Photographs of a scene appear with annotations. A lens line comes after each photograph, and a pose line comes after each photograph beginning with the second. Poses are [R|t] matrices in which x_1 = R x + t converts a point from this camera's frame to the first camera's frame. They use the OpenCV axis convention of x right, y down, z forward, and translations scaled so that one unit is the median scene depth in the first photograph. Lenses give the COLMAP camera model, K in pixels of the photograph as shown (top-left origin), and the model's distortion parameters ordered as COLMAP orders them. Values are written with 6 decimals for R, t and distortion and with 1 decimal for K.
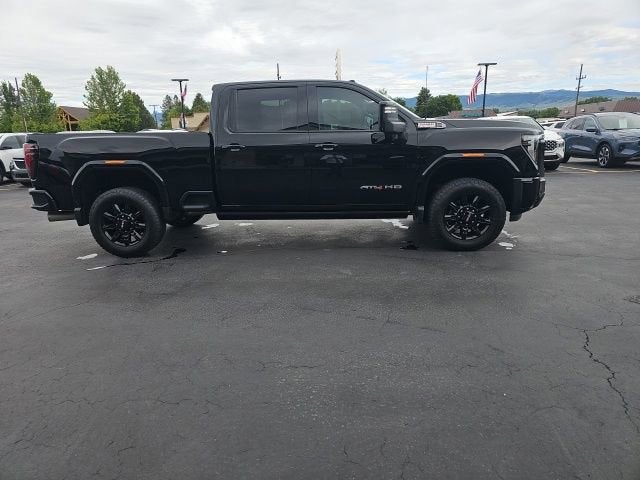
lens RADIAL K [[419.5, 0, 313.8], [0, 419.5, 234.5], [0, 0, 1]] dist [0.053968, -0.042859]
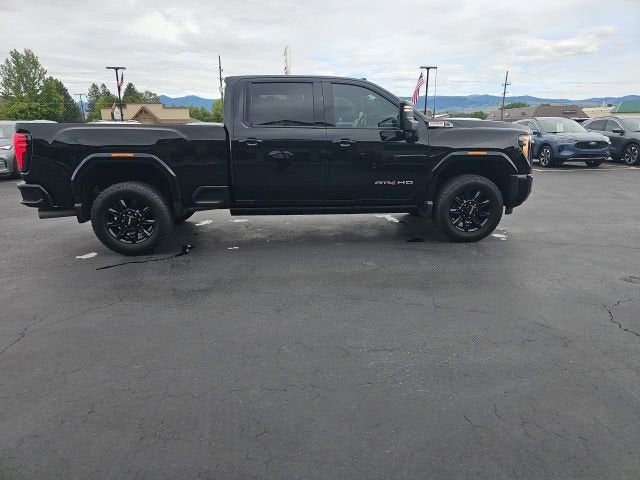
lens RADIAL K [[419.6, 0, 323.9], [0, 419.6, 241.1], [0, 0, 1]] dist [0.051834, -0.039514]
pose [[0.987100, -0.018172, 0.159071, -0.173252], [0.014827, 0.999644, 0.022193, 0.006677], [-0.159418, -0.019548, 0.987018, -0.009985]]
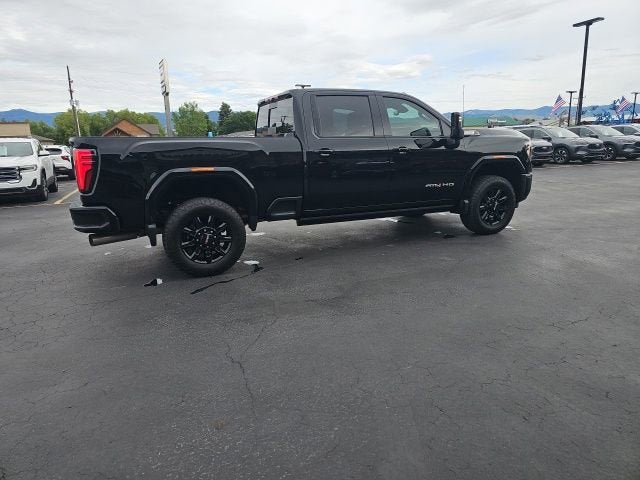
lens RADIAL K [[419.5, 0, 318.8], [0, 419.5, 230.3], [0, 0, 1]] dist [0.053968, -0.042859]
pose [[0.892140, -0.084893, 0.443711, -0.634085], [0.102907, 0.994552, -0.016625, -0.003358], [-0.439882, 0.060493, 0.896016, 0.104648]]
